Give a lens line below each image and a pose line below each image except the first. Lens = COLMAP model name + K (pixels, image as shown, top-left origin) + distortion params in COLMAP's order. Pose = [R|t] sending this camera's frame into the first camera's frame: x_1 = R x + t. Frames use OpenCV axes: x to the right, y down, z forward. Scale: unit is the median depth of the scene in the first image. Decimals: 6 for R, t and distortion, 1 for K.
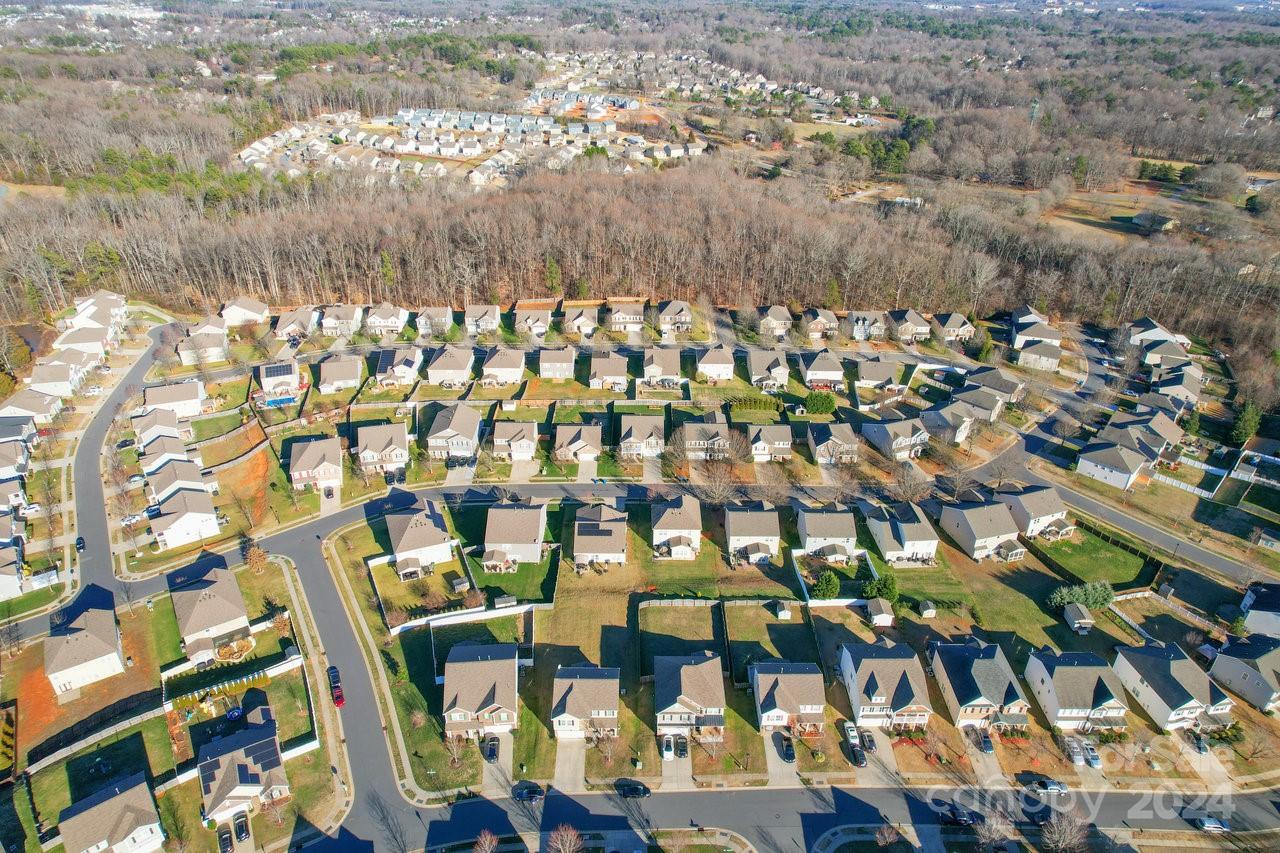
lens RADIAL K [[822.9, 0, 640.0], [0, 822.9, 426.5], [0, 0, 1]] dist [-0.072475, 0.061115]
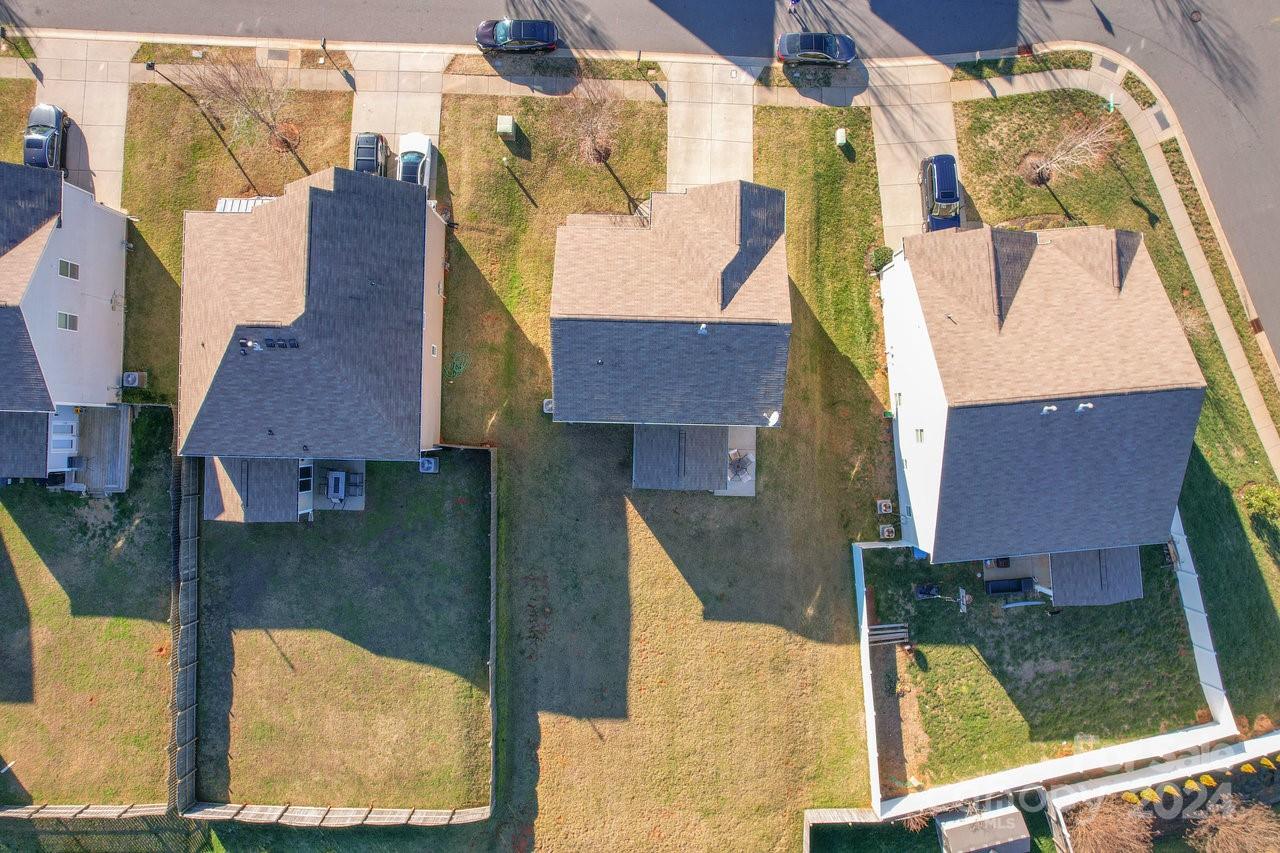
lens RADIAL K [[822.9, 0, 640.0], [0, 822.9, 426.5], [0, 0, 1]] dist [-0.072475, 0.061115]
pose [[-0.999597, -0.023105, -0.016500, -0.054027], [-0.003059, -0.490136, 0.871640, 0.059900], [-0.028226, 0.871339, 0.489868, 0.941645]]
